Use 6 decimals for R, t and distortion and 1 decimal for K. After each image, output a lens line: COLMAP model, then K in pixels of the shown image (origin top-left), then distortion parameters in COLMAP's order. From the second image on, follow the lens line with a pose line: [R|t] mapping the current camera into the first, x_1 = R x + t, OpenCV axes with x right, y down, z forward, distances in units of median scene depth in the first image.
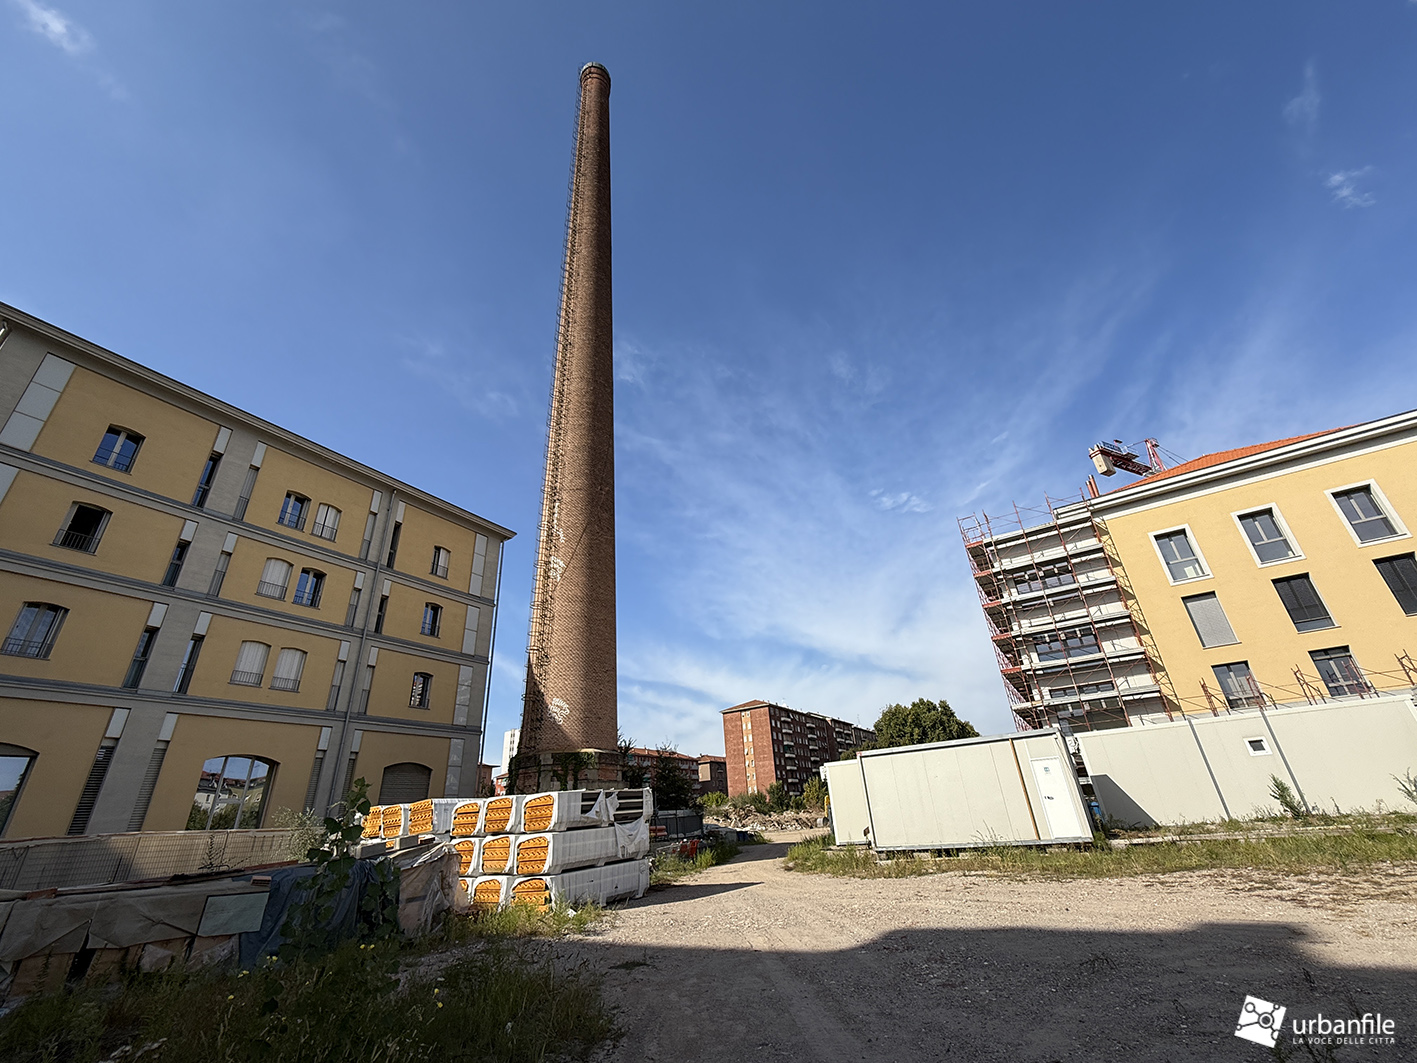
lens RADIAL K [[587.4, 0, 708.5], [0, 587.4, 531.5], [0, 0, 1]] dist [-0.001246, 0.000186]
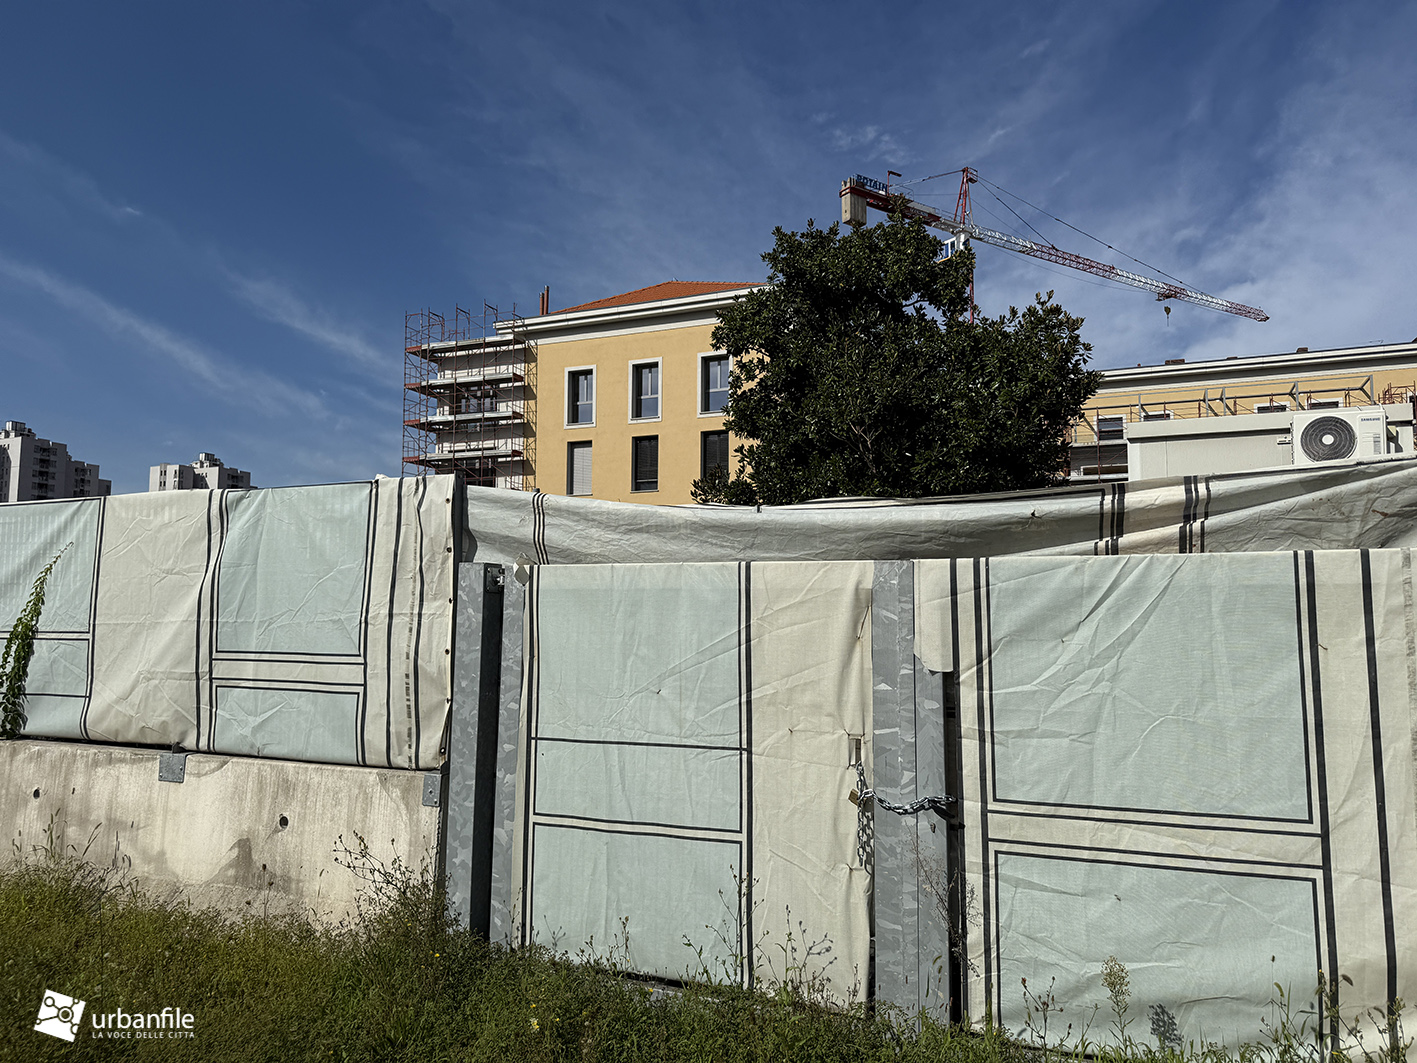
lens RADIAL K [[1094.4, 0, 708.1], [0, 1094.4, 529.1], [0, 0, 1]] dist [0.002185, -0.030254]
pose [[0.991906, 0.089263, 0.090299, 0.977561], [-0.115449, 0.930073, 0.348763, -0.440627], [-0.052853, -0.356365, 0.932851, -0.780895]]
